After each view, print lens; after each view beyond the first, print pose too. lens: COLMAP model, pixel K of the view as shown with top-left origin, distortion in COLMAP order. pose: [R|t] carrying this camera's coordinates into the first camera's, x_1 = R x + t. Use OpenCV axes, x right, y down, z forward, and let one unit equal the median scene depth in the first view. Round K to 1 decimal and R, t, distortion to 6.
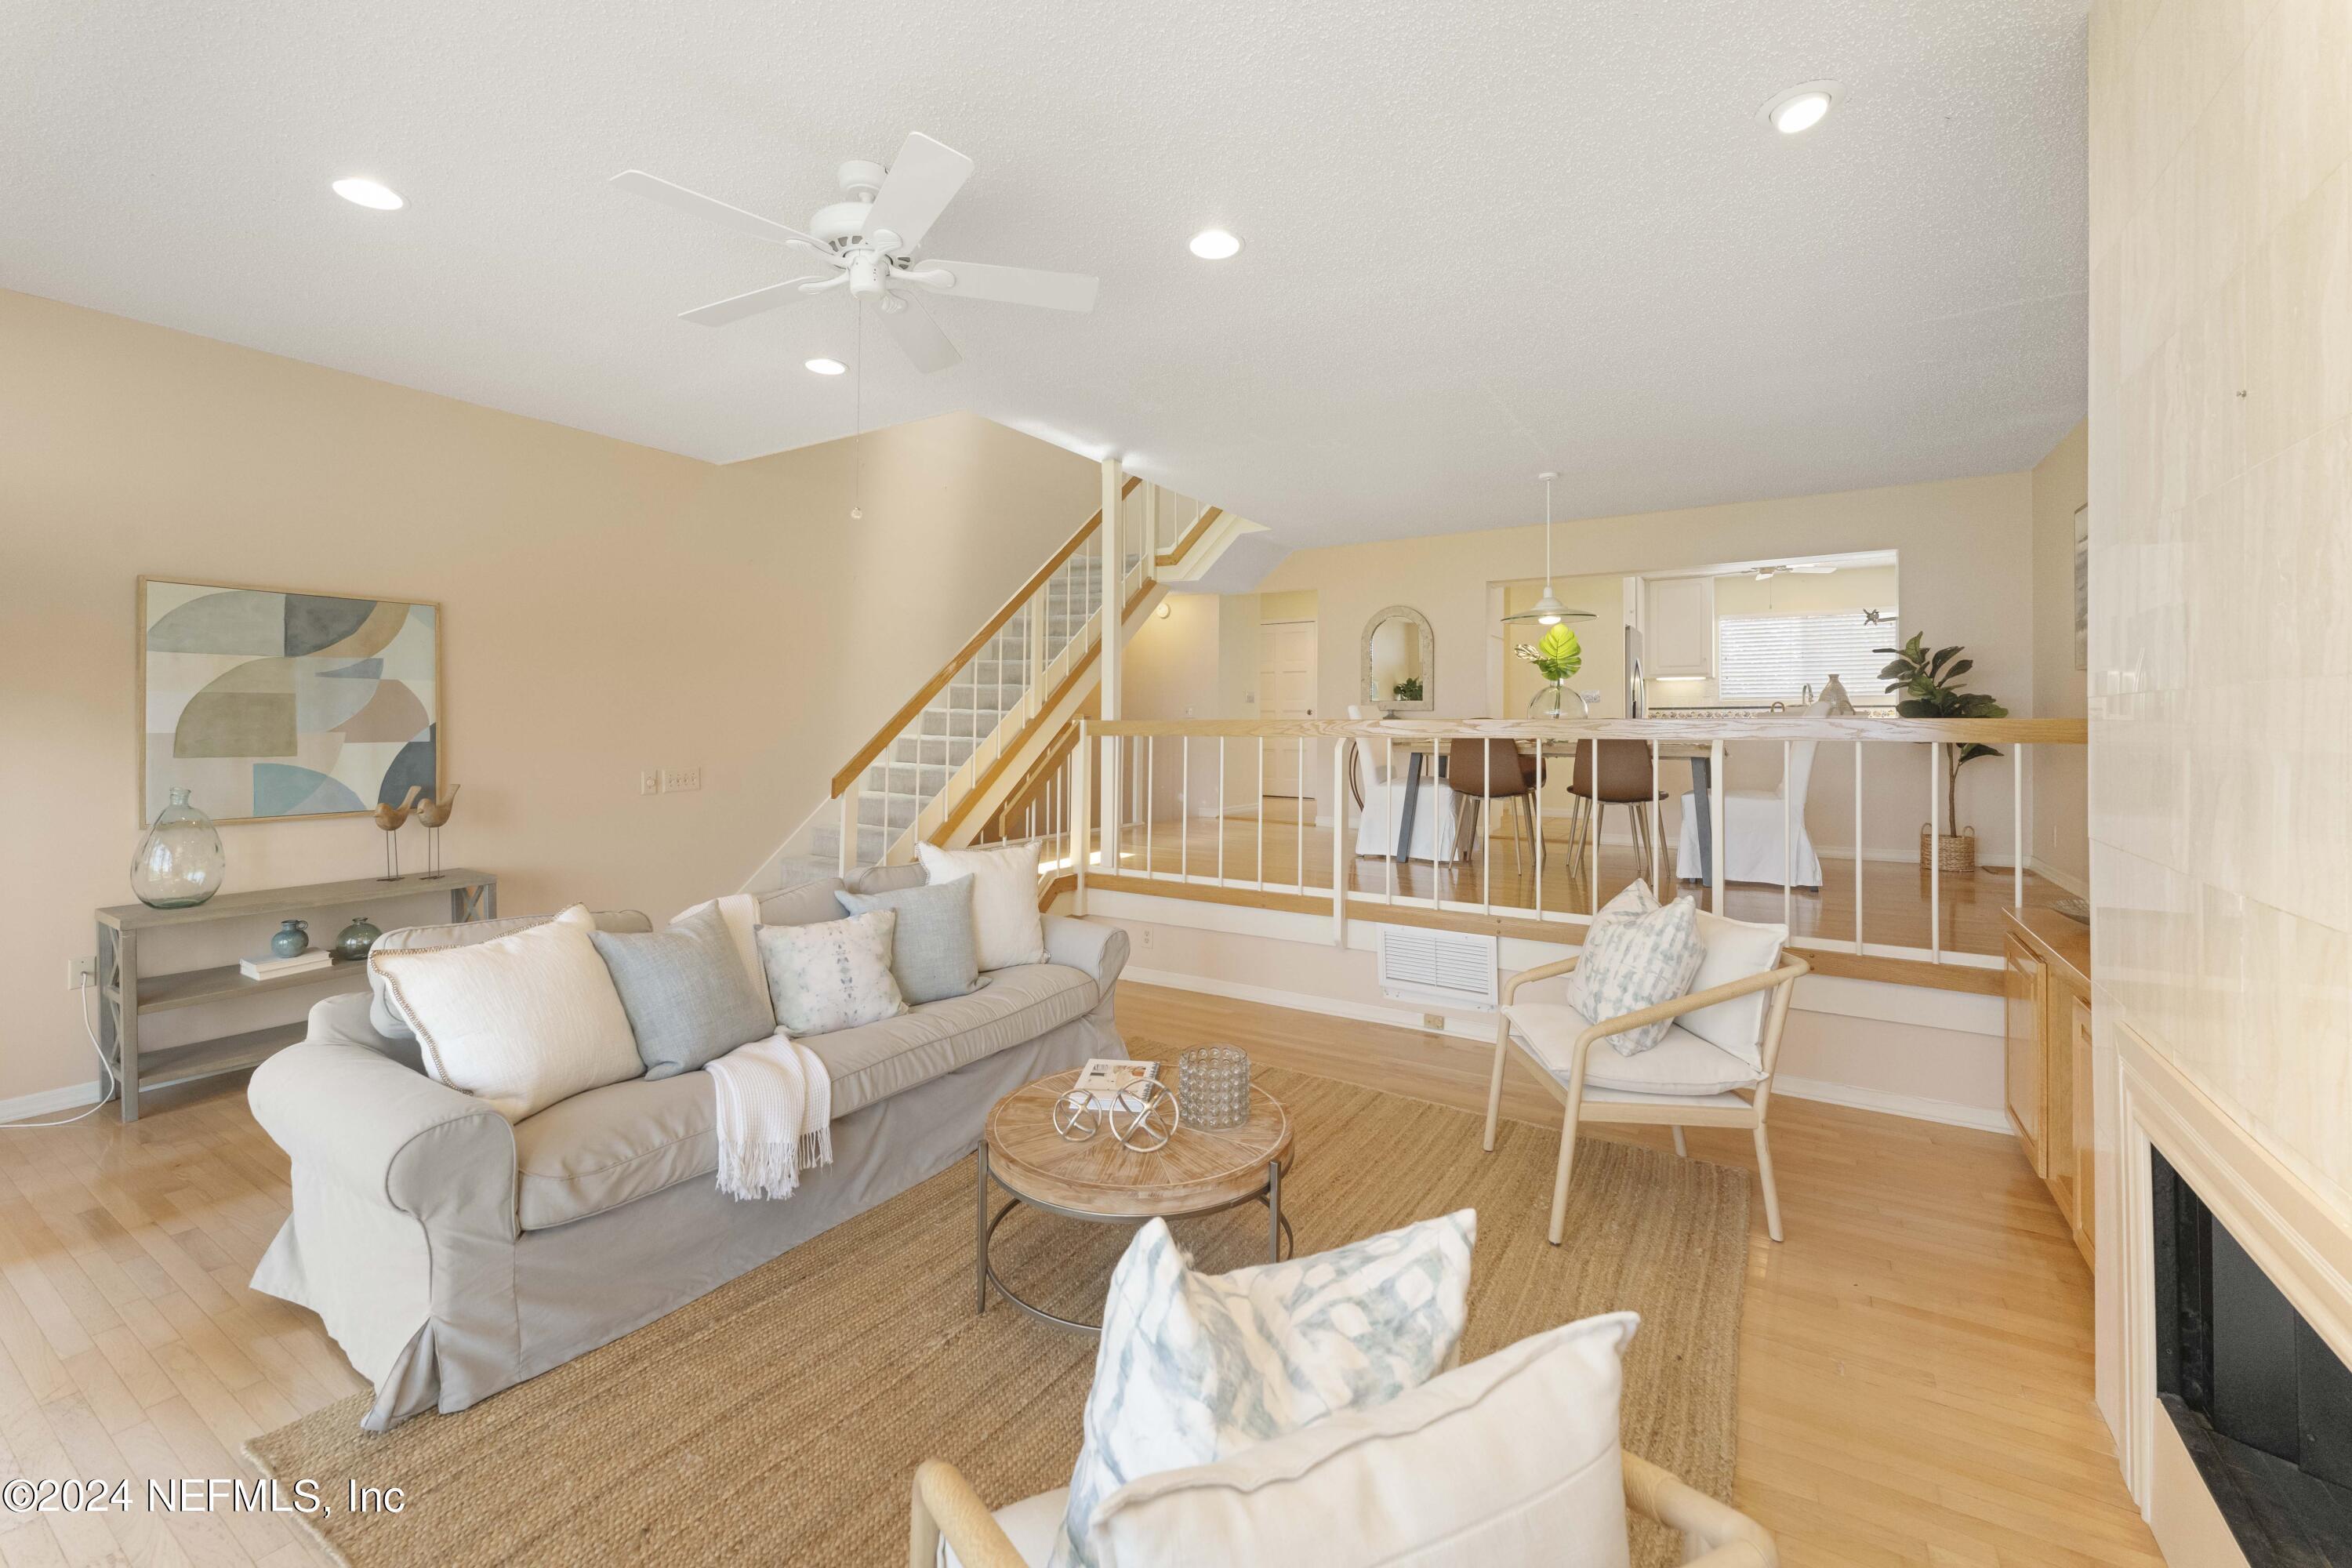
lens RADIAL K [[957.7, 0, 1202.0], [0, 957.7, 714.8], [0, 0, 1]] dist [-0.000952, -0.000214]
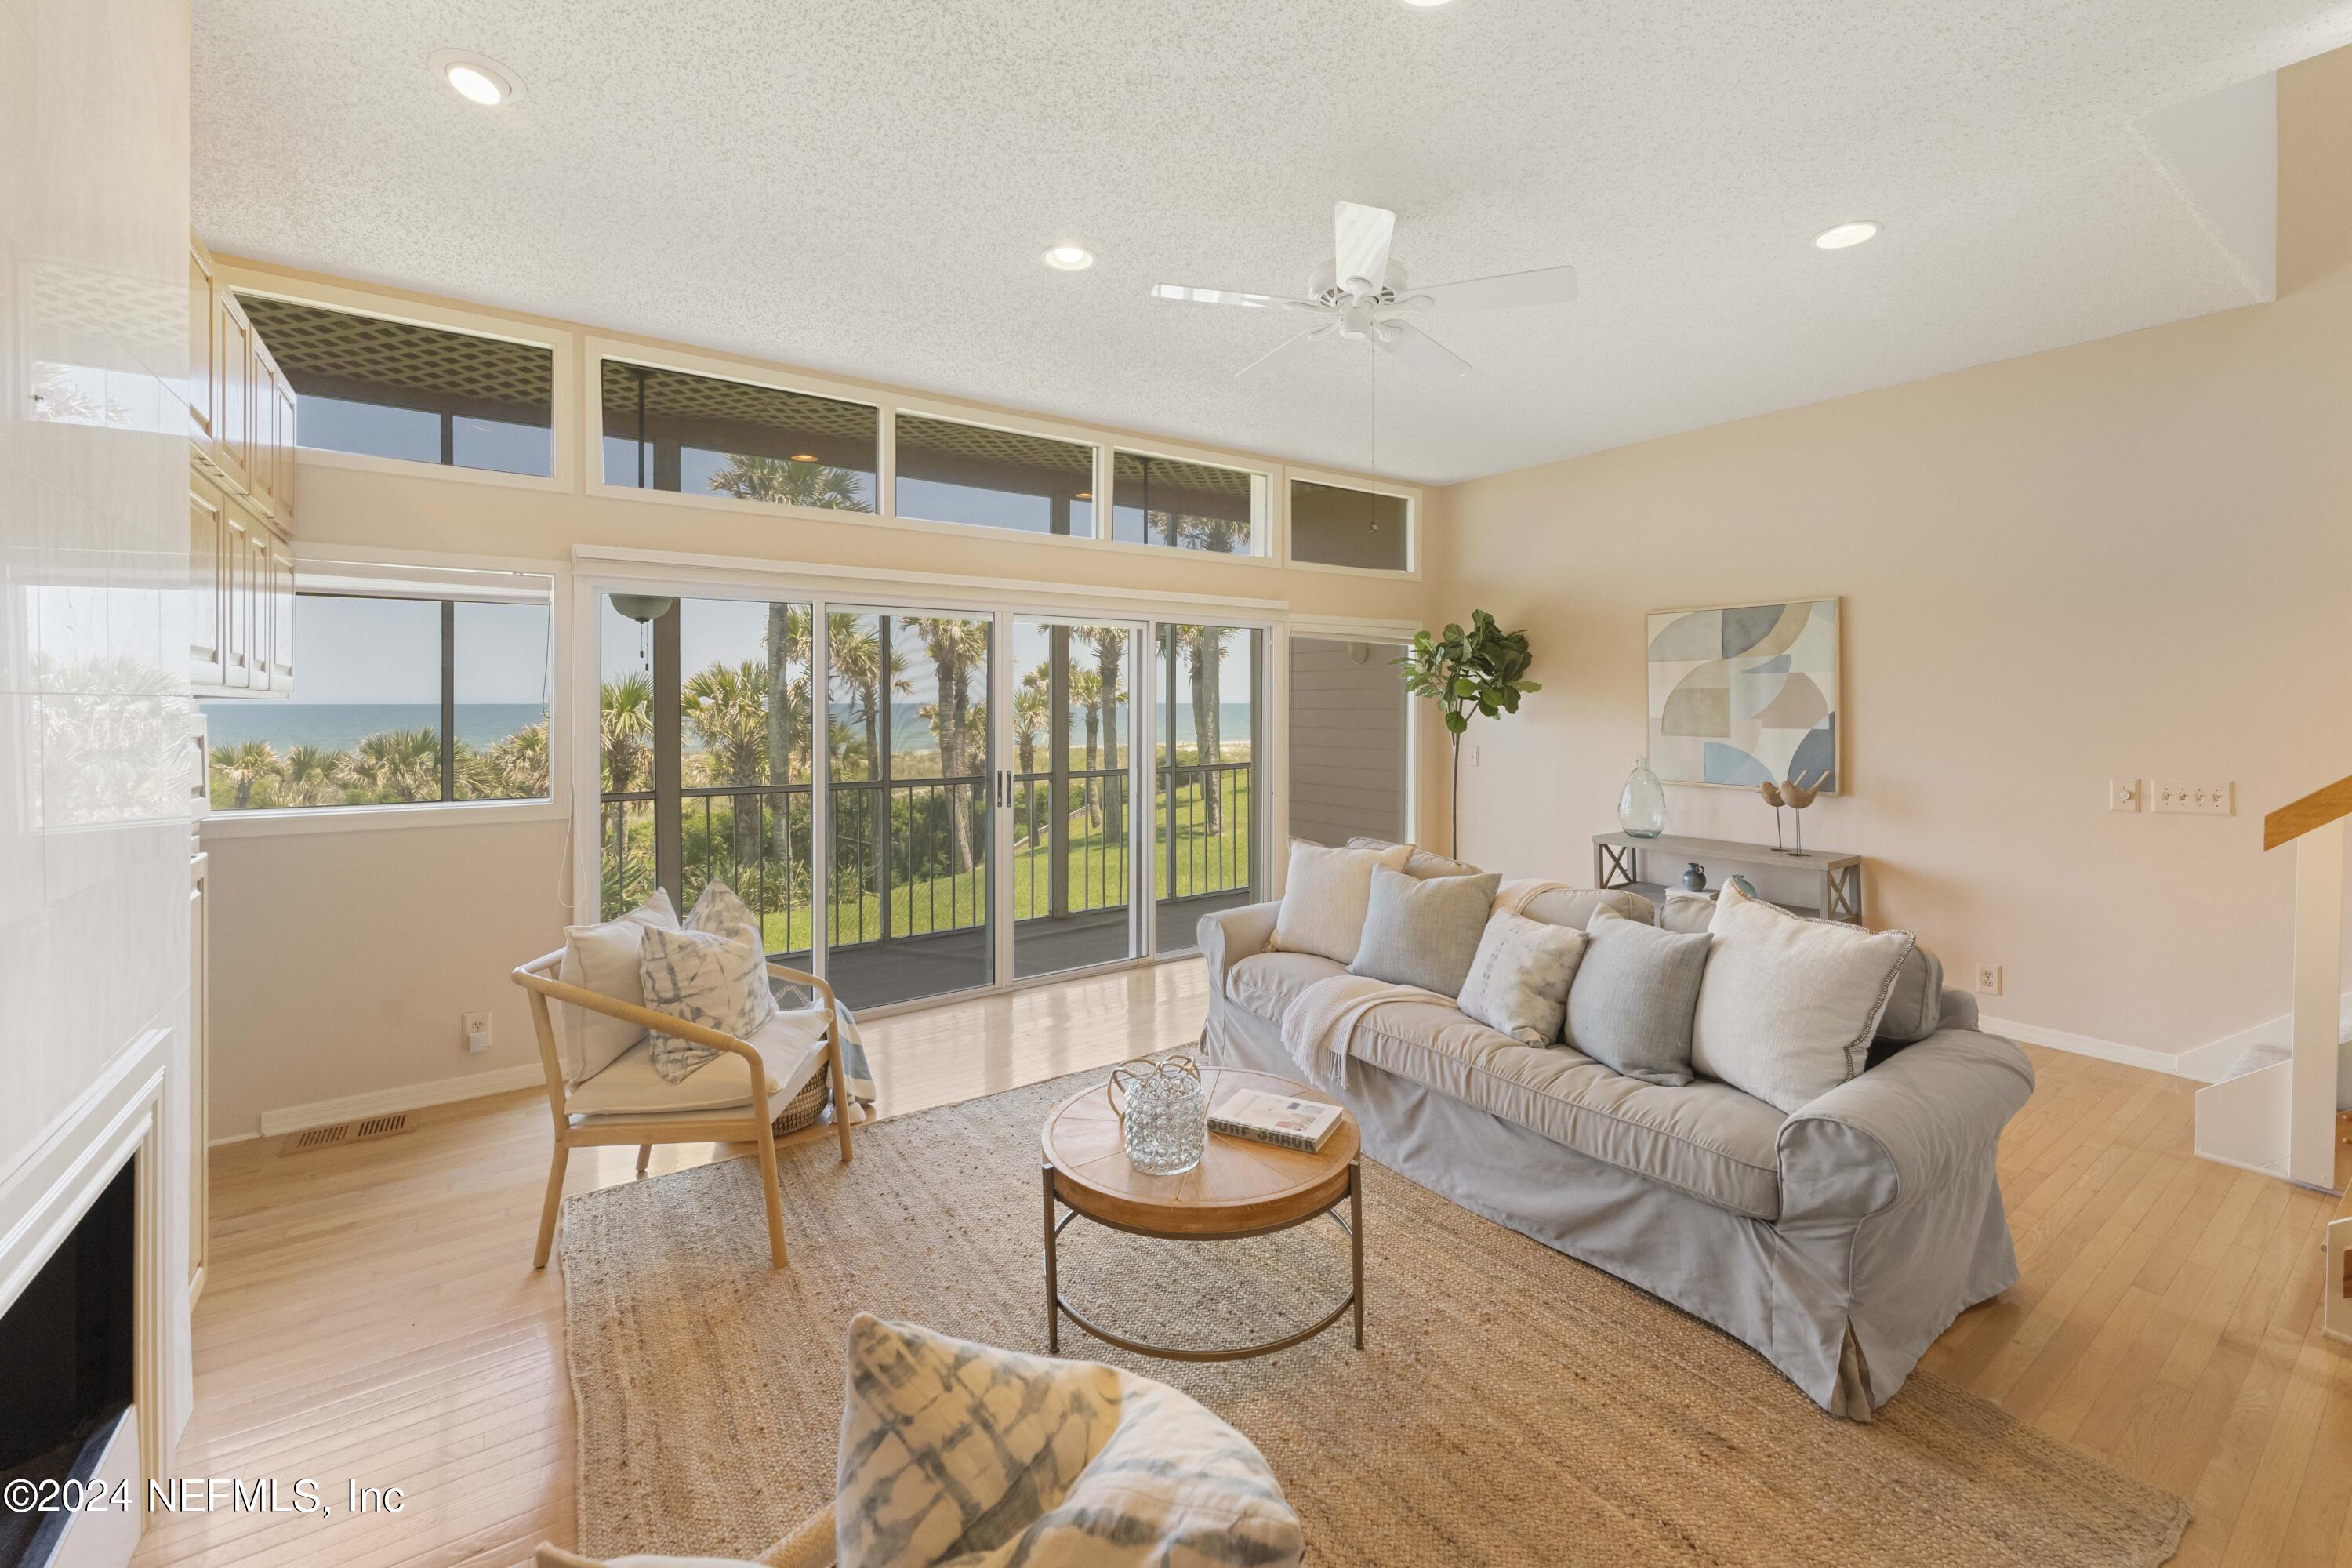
lens RADIAL K [[957.7, 0, 1164.3], [0, 957.7, 710.0], [0, 0, 1]] dist [-0.000952, -0.000214]
pose [[-0.399587, 0.002167, -0.916693, 0.480477], [0.006053, 0.999982, -0.000275, 0.002642], [0.916675, -0.005659, -0.399593, 0.788805]]
